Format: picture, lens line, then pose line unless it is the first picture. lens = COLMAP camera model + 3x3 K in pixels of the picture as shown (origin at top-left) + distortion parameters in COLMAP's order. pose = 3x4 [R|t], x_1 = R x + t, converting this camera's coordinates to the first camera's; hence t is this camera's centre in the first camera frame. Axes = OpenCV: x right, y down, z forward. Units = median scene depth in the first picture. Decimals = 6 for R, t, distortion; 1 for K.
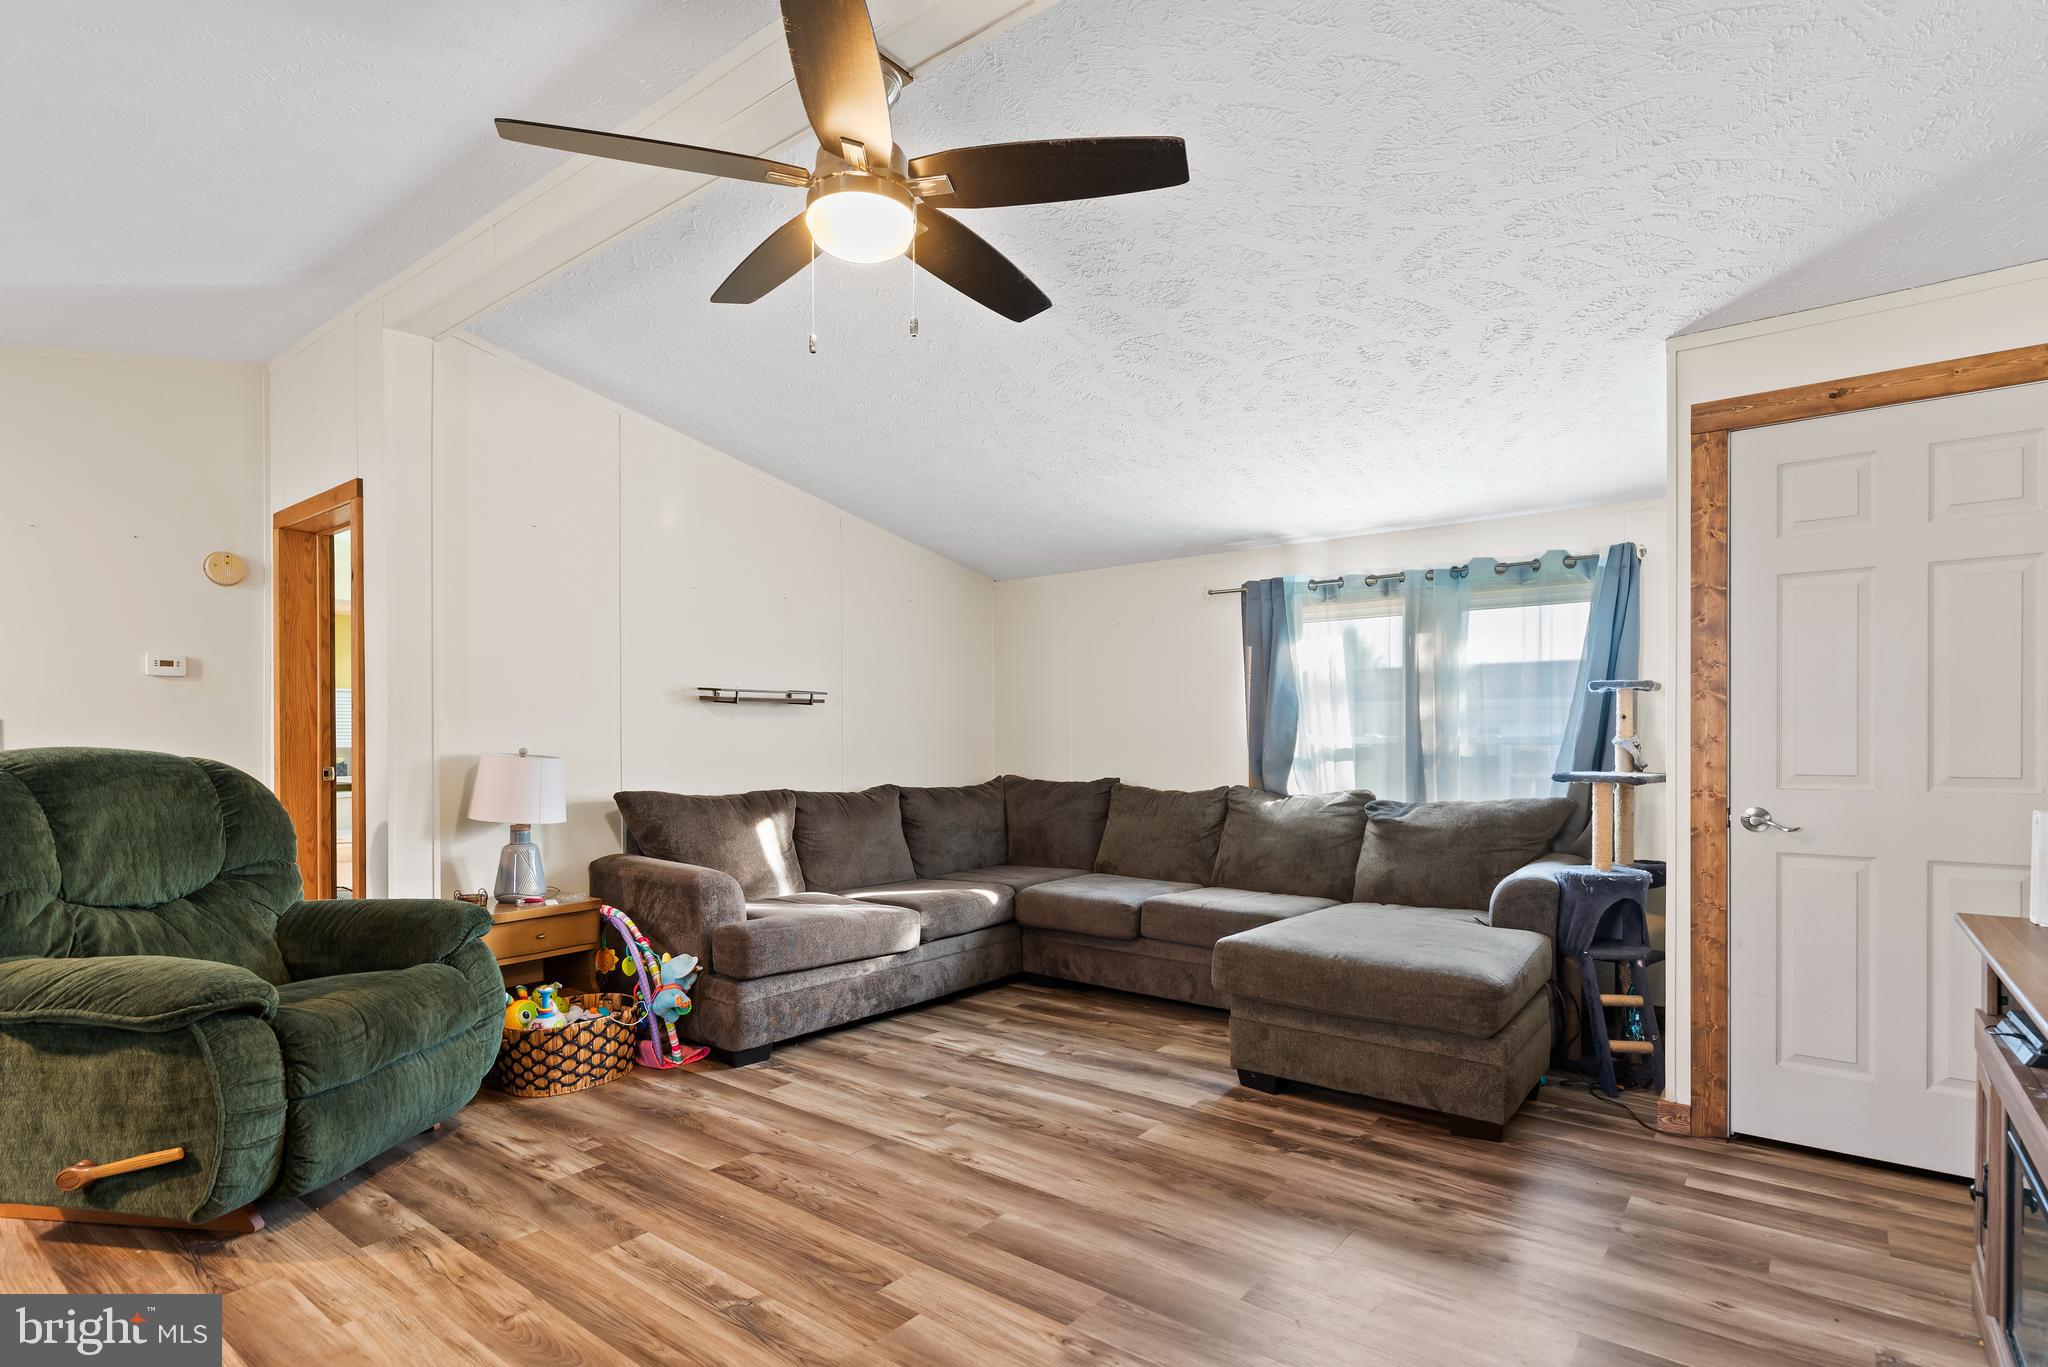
lens RADIAL K [[1021.8, 0, 1043.9], [0, 1021.8, 745.1], [0, 0, 1]] dist [0.000813, -0.000026]
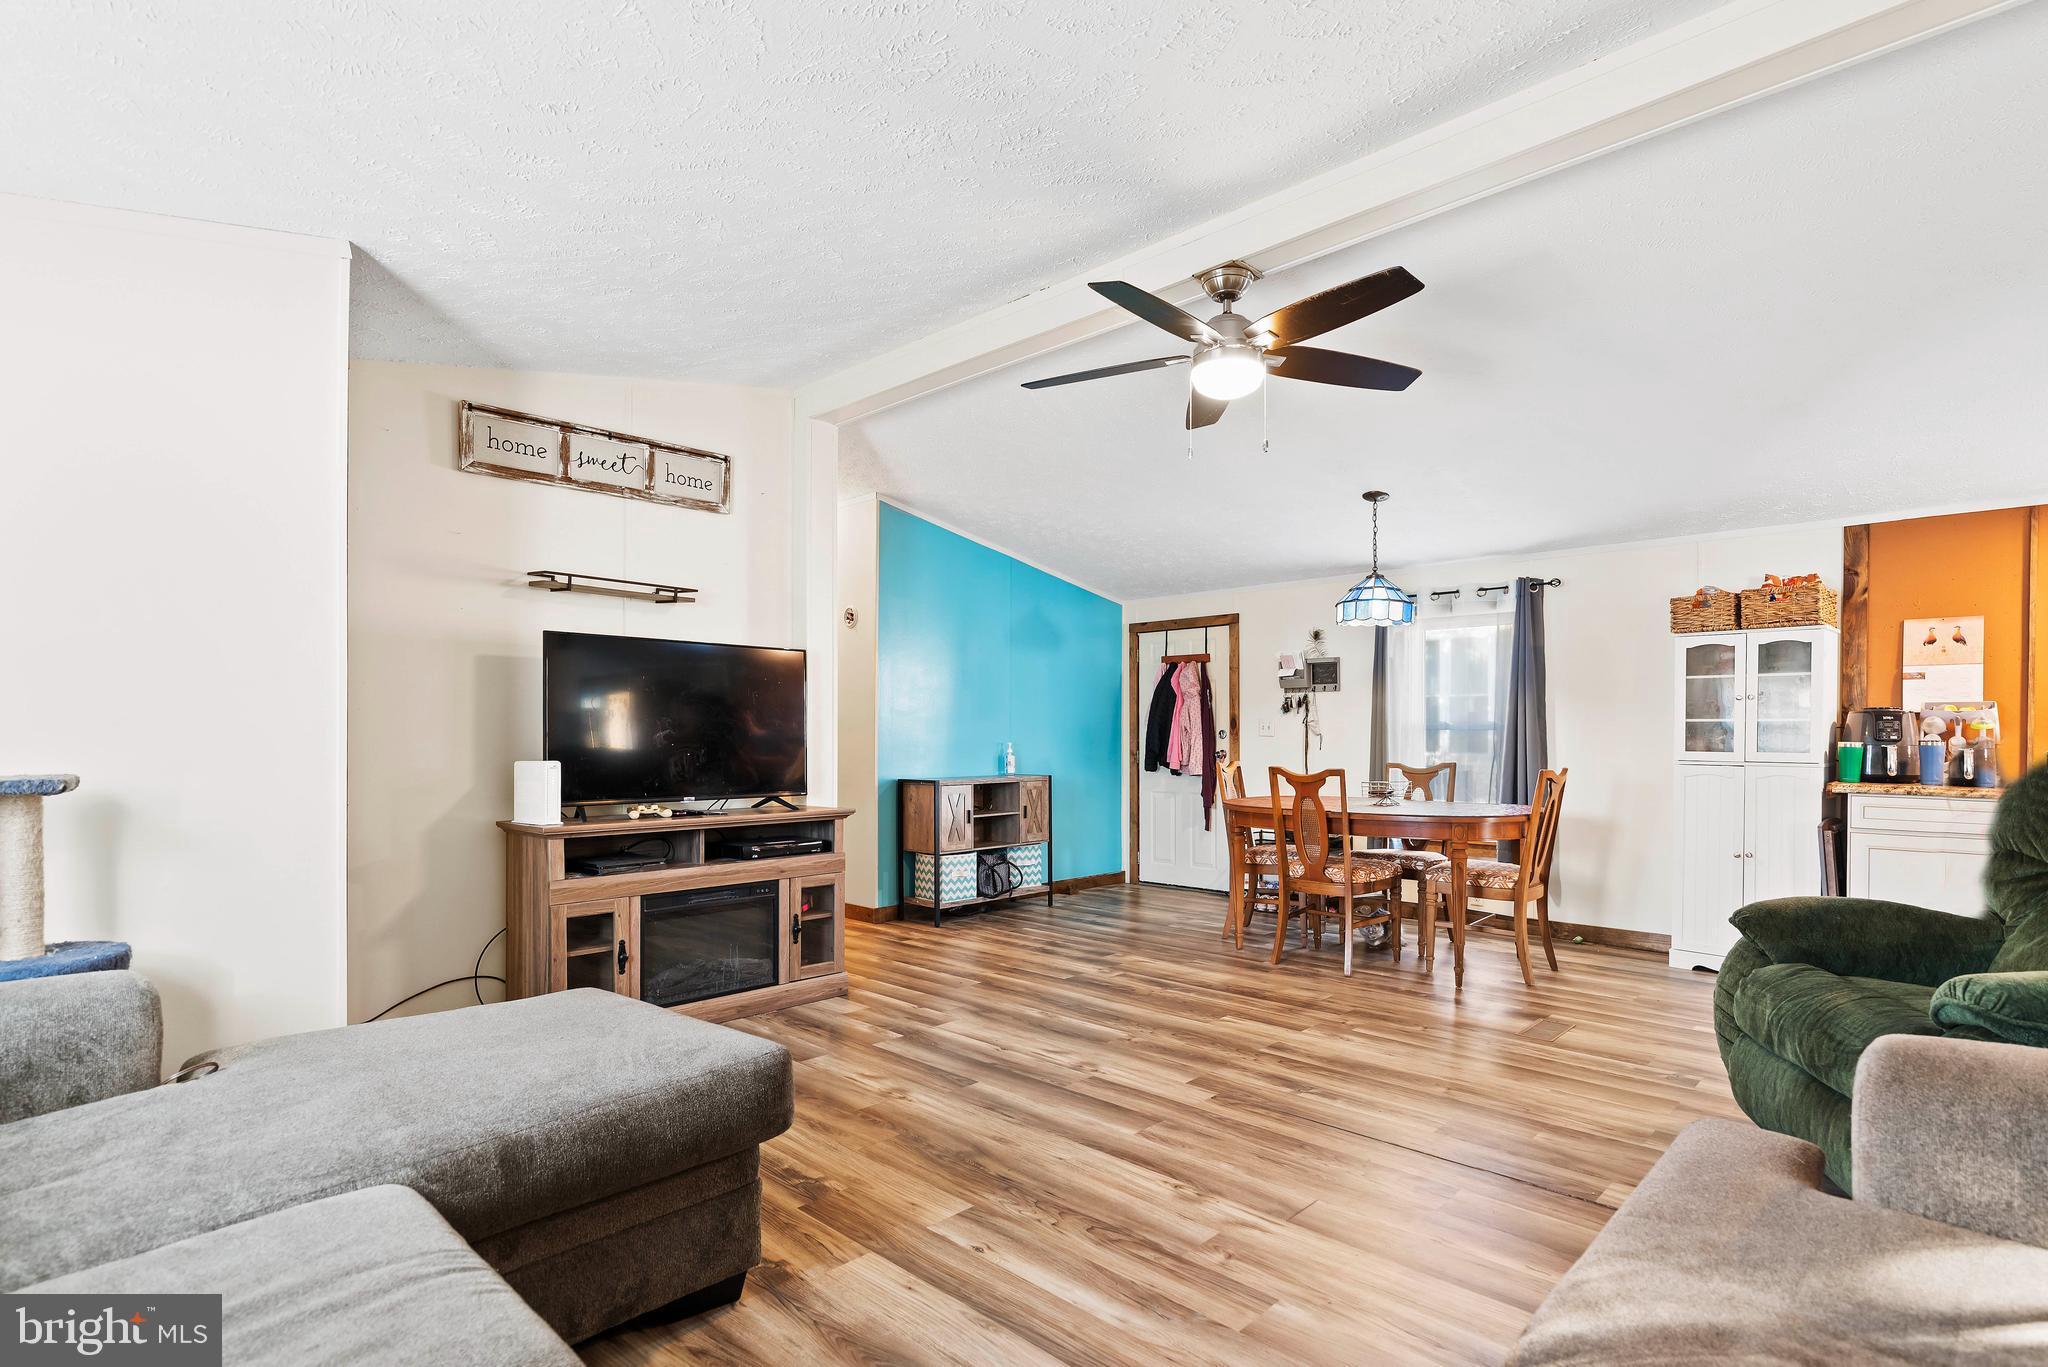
lens RADIAL K [[1021.8, 0, 1043.9], [0, 1021.8, 745.1], [0, 0, 1]] dist [0.000813, -0.000026]
pose [[-0.994115, -0.001760, 0.108319, -0.056236], [0.000375, 0.999806, 0.019690, 0.001680], [-0.108332, 0.019615, -0.993921, 1.944569]]
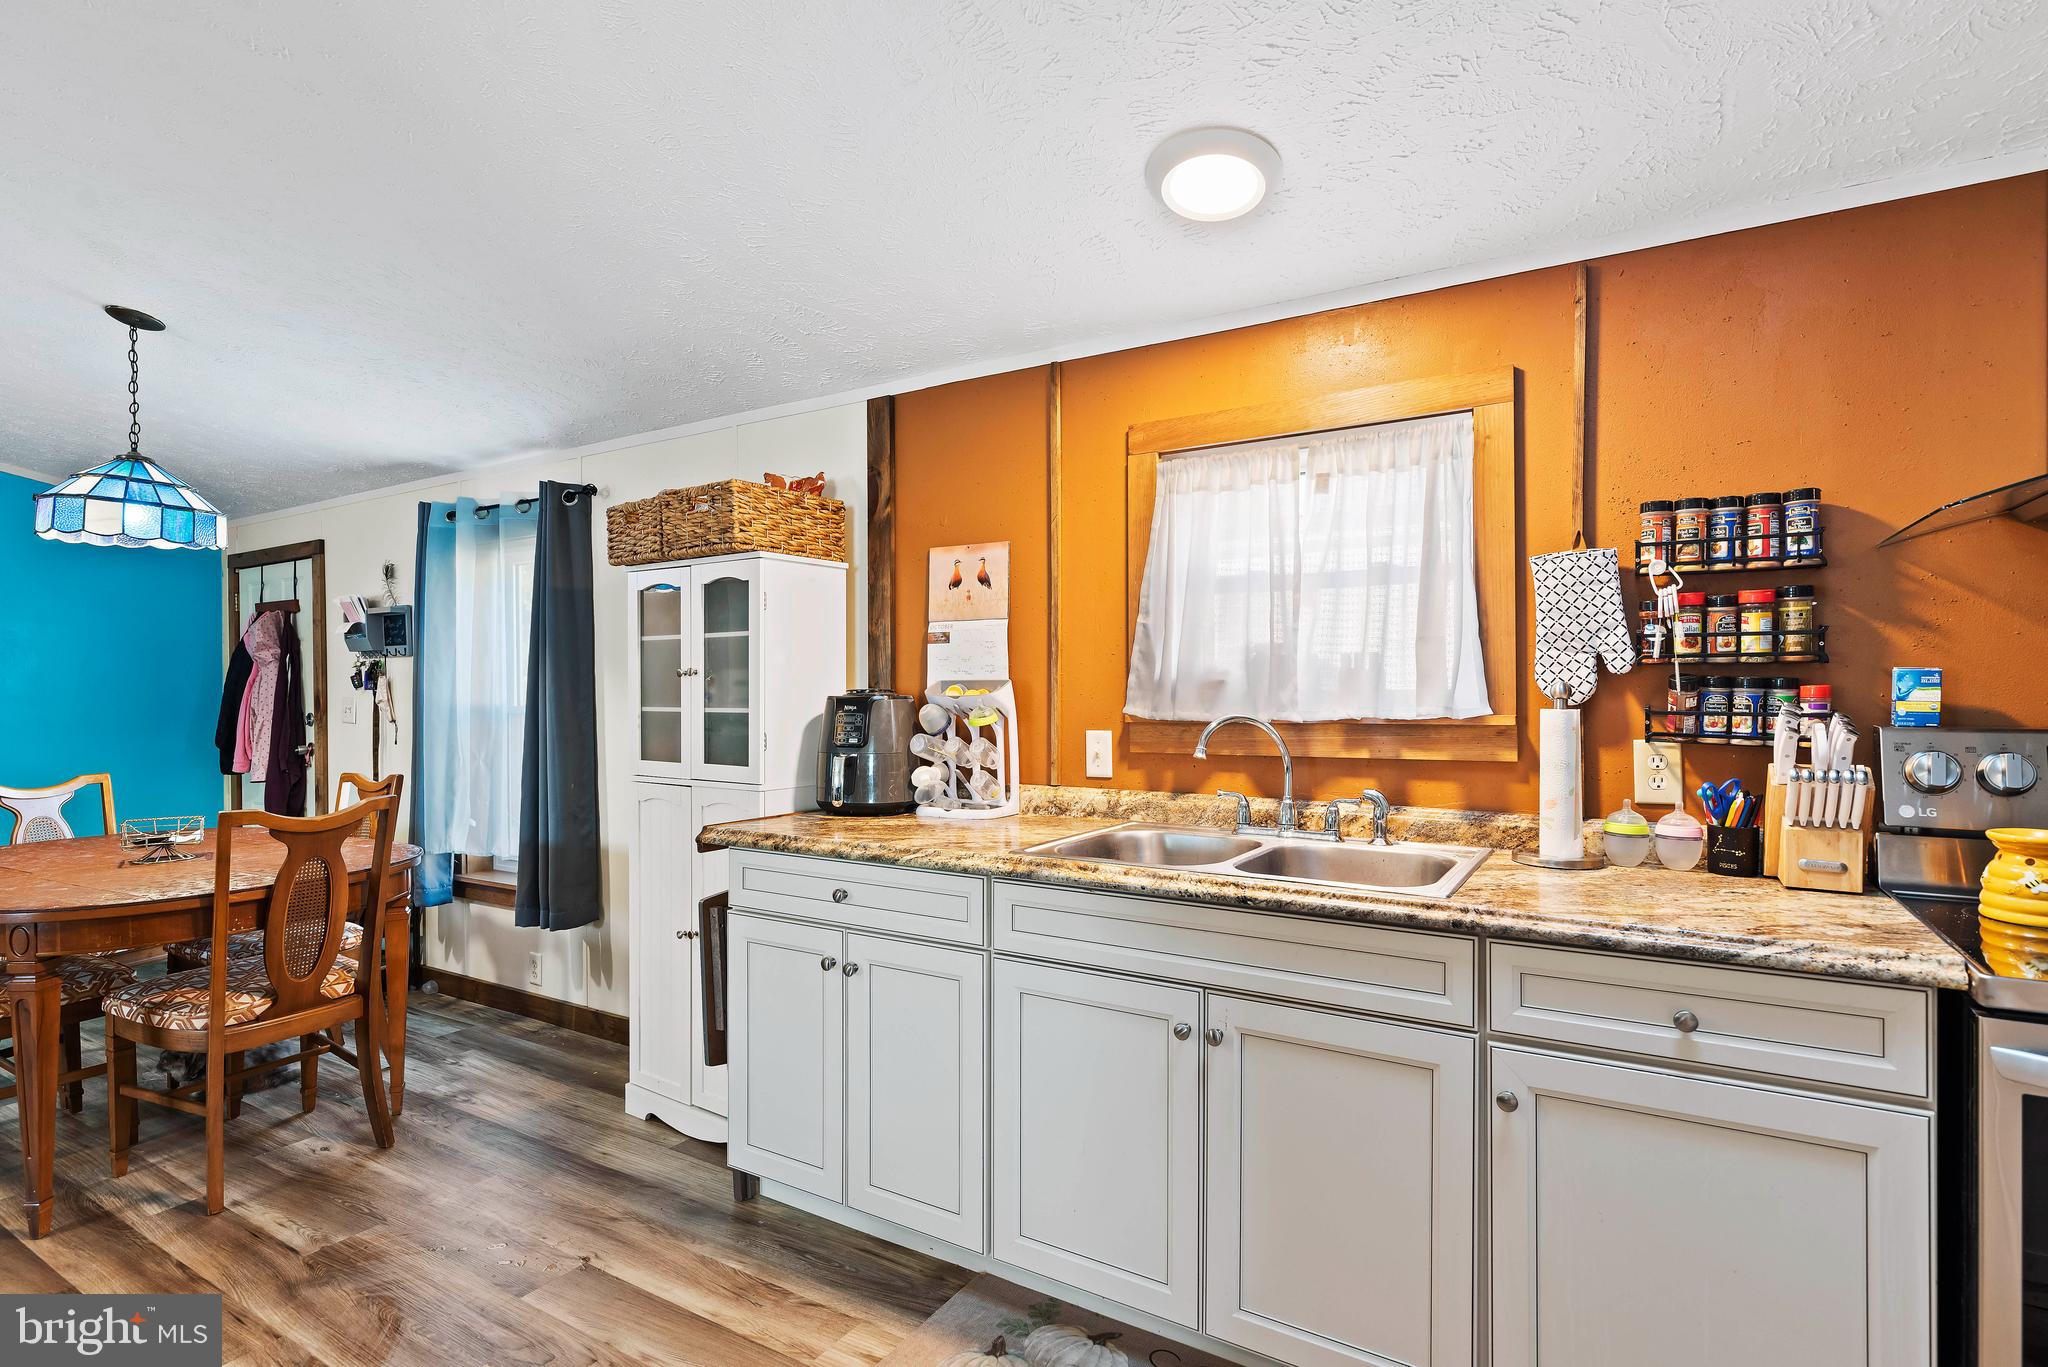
lens RADIAL K [[1003.5, 0, 1045.4], [0, 1003.5, 691.7], [0, 0, 1]] dist [-0.000371, -0.000222]
pose [[-0.993602, 0.006798, -0.112730, -1.259024], [0.005564, 0.999921, 0.011255, -0.033436], [0.112797, 0.010556, -0.993562, 1.170109]]
